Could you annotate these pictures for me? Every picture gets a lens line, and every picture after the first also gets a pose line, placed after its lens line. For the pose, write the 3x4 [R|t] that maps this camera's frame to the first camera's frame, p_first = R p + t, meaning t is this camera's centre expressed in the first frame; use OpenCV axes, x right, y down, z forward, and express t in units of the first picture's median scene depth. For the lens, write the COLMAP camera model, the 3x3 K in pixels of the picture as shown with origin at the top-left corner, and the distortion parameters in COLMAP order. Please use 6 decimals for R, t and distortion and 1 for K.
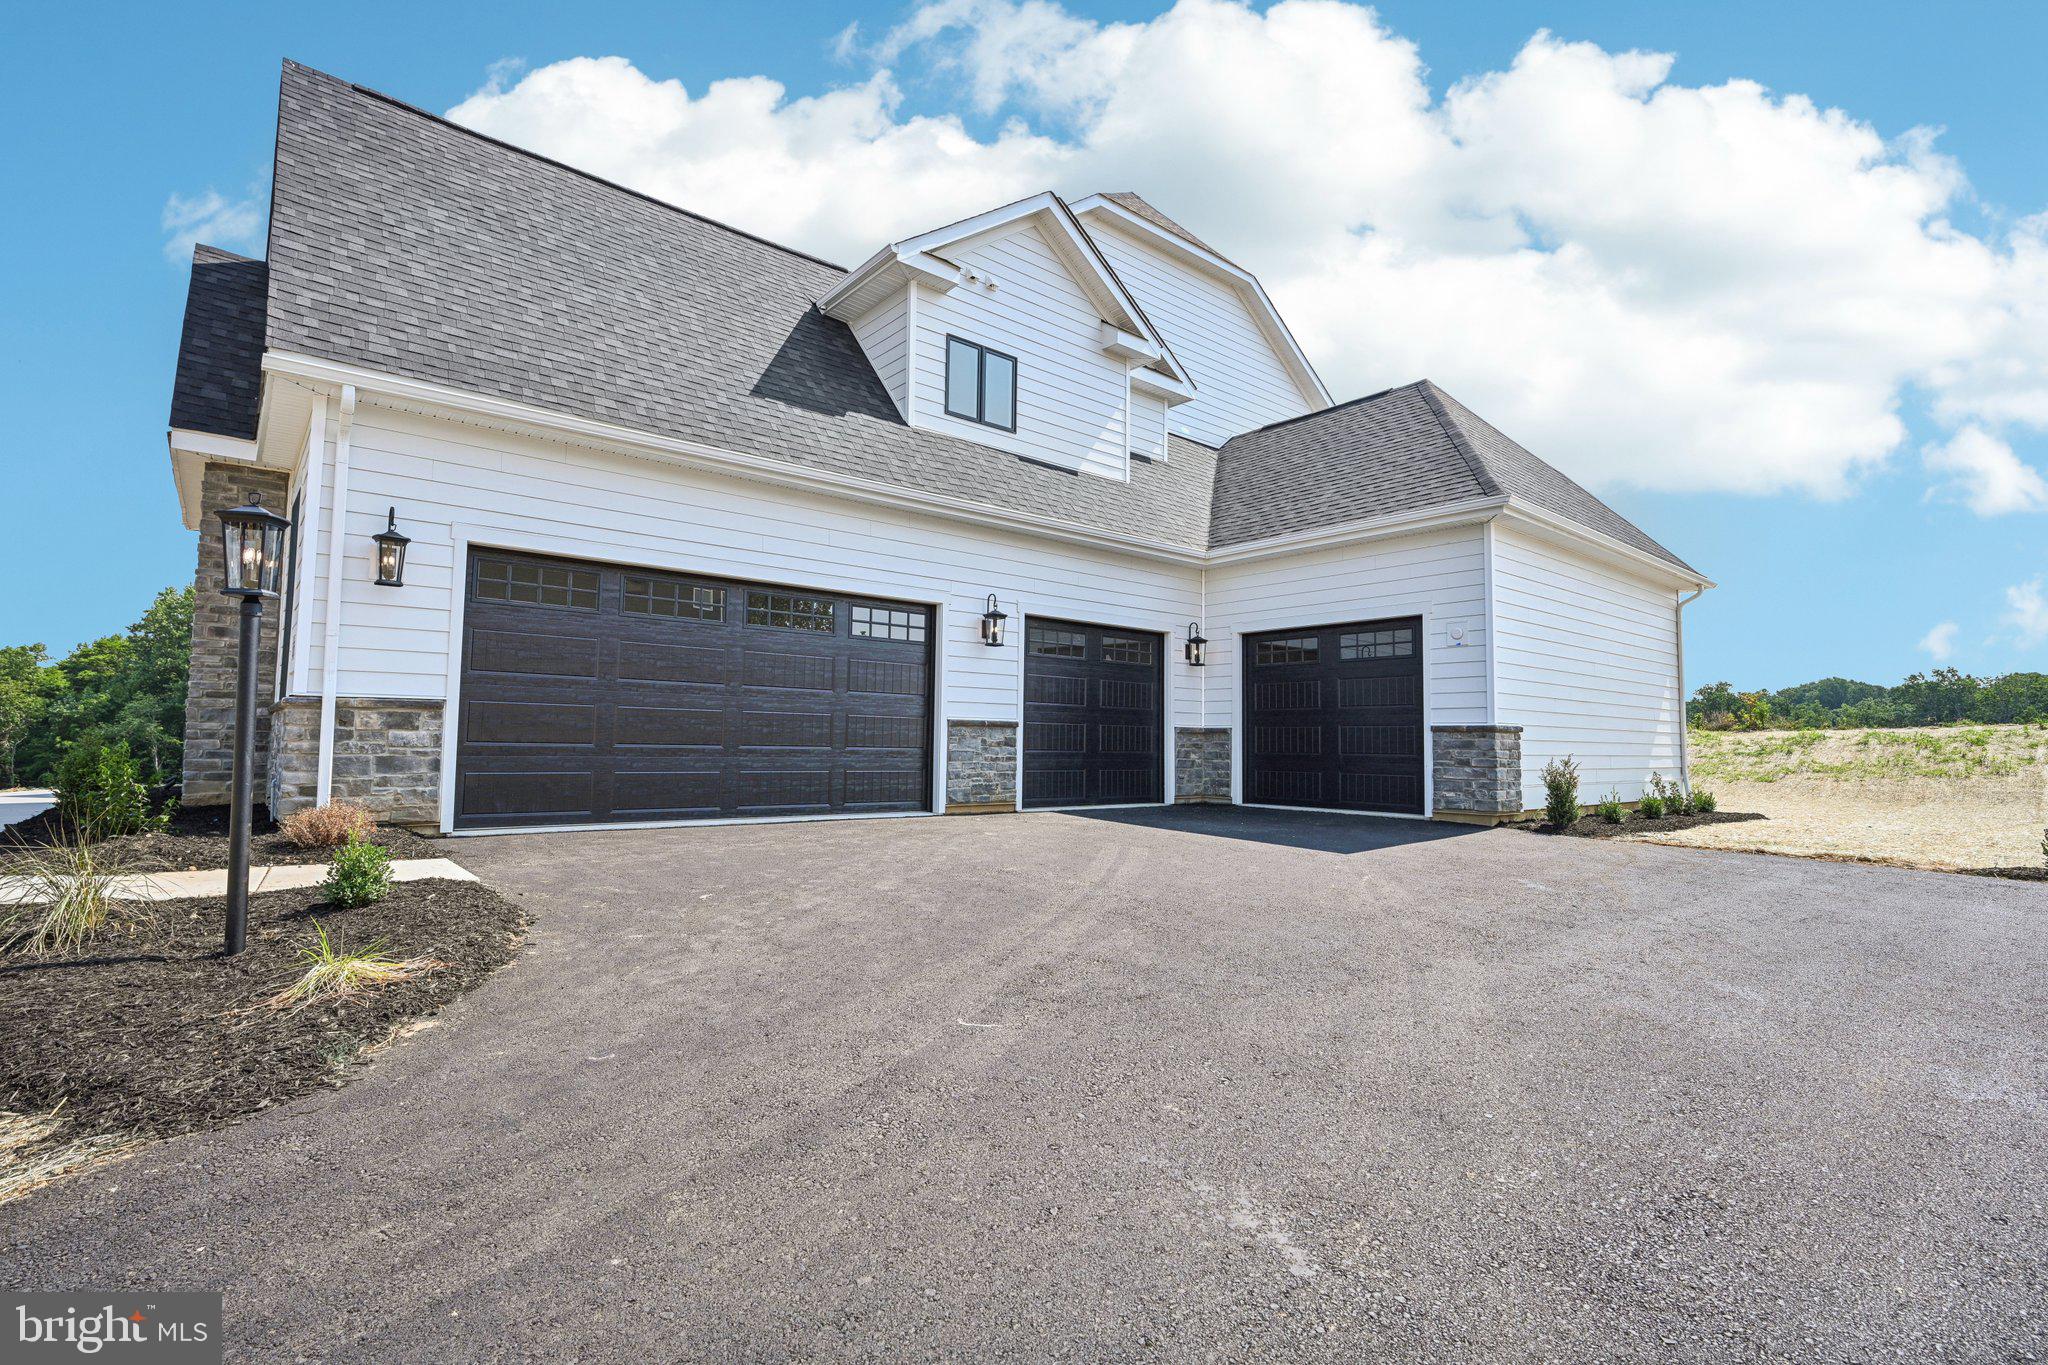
lens RADIAL K [[933.3, 0, 1032.3], [0, 933.3, 616.6], [0, 0, 1]] dist [-0.003493, -0.000288]
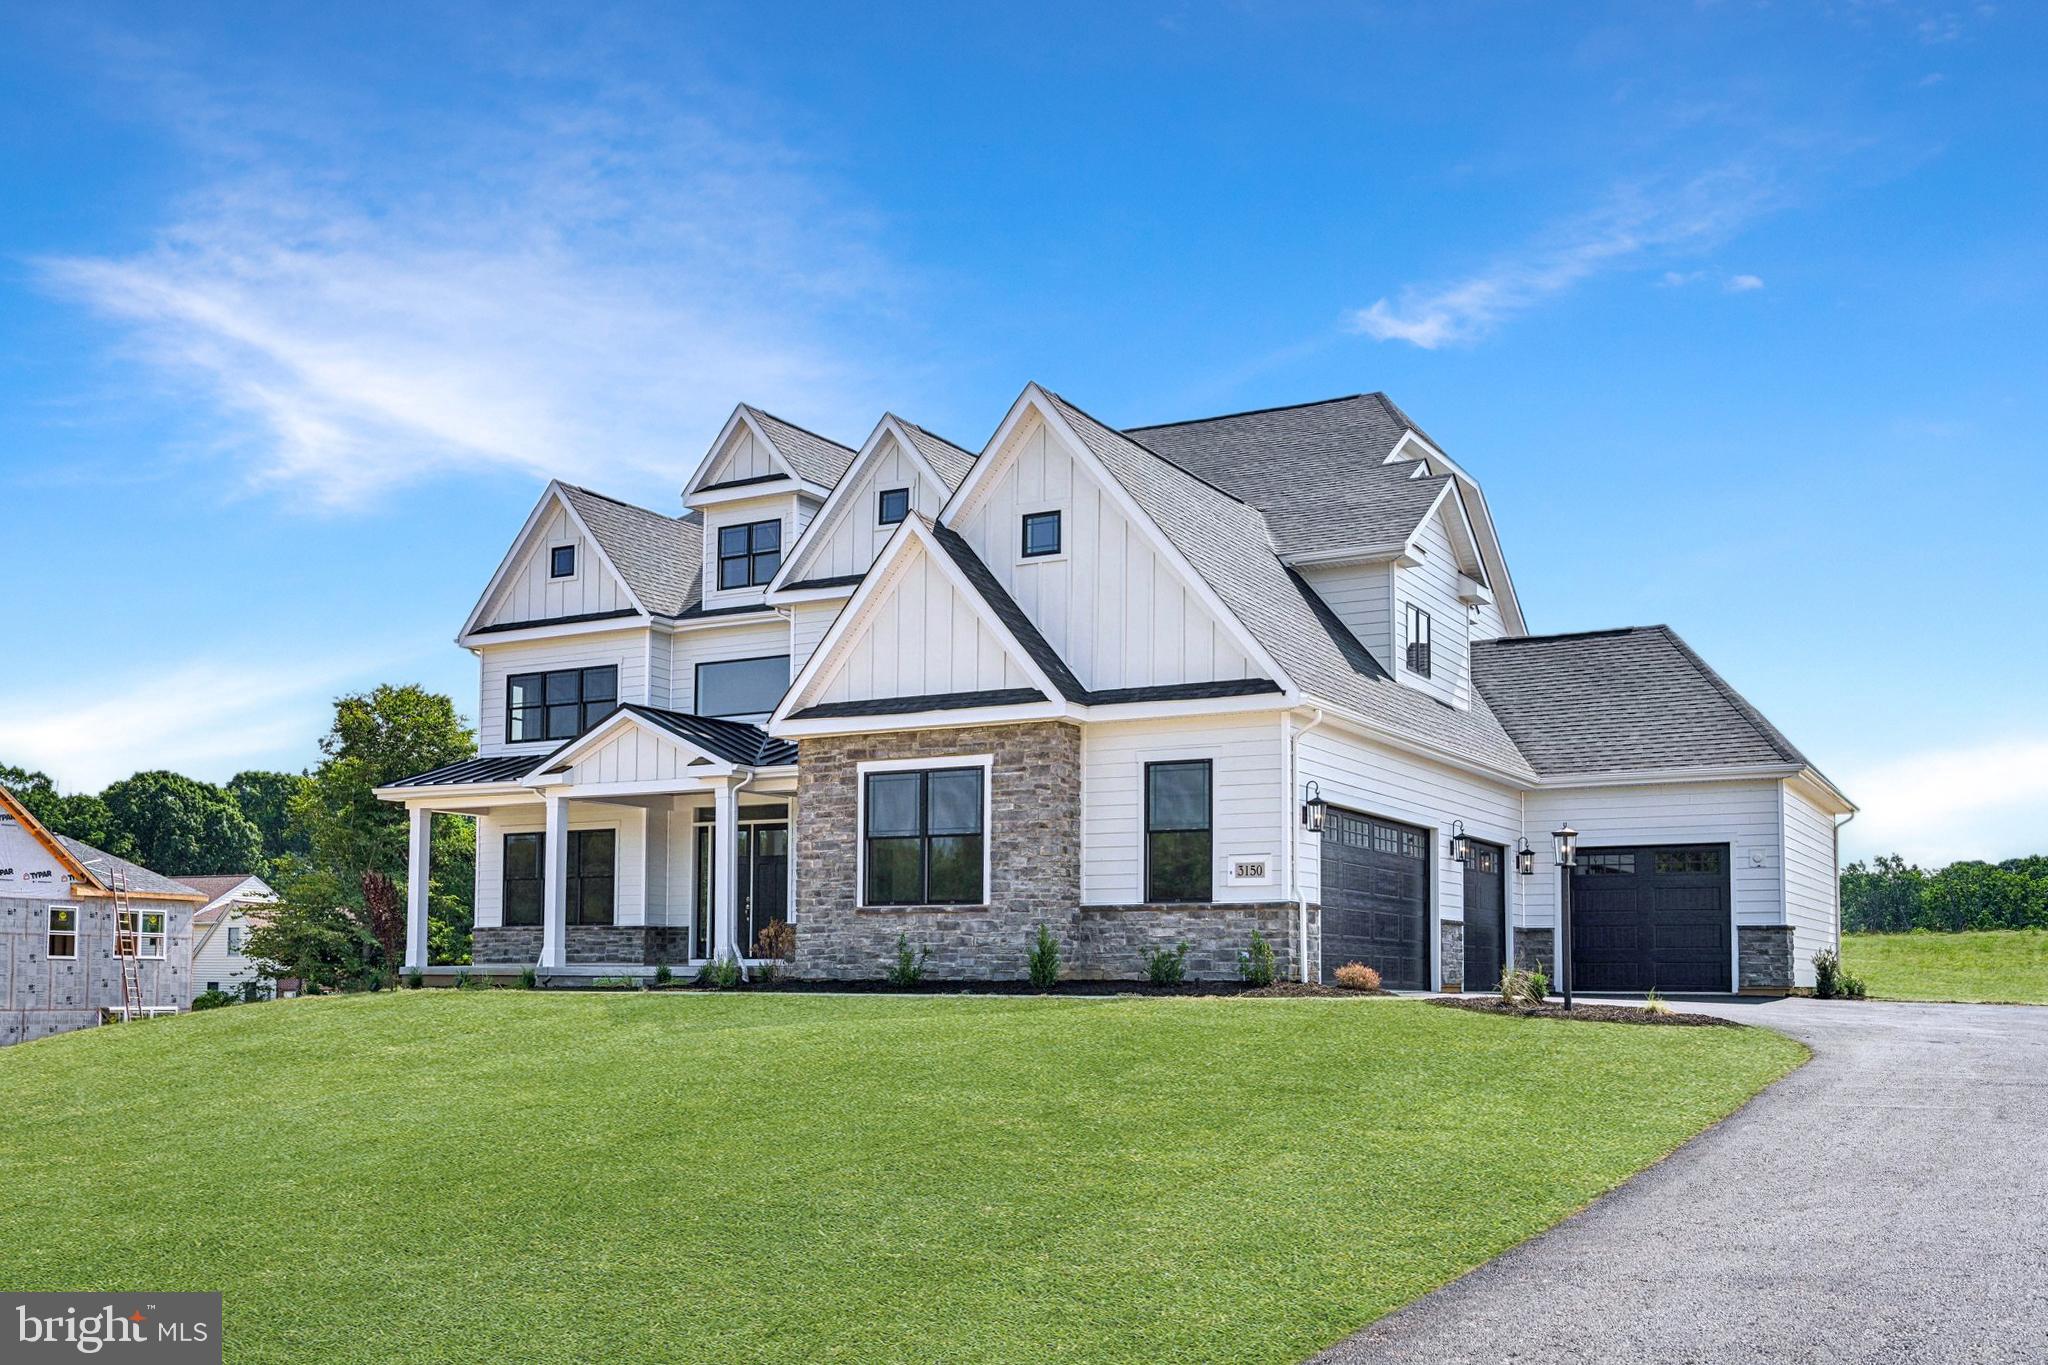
lens RADIAL K [[1787.3, 0, 1023.4], [0, 1787.3, 683.0], [0, 0, 1]] dist [-0.029934, 0.000136]
pose [[0.945532, 0.049523, 0.321739, -1.403060], [-0.042012, 0.998659, -0.030248, -0.113189], [-0.322806, 0.015084, 0.946345, -1.114891]]
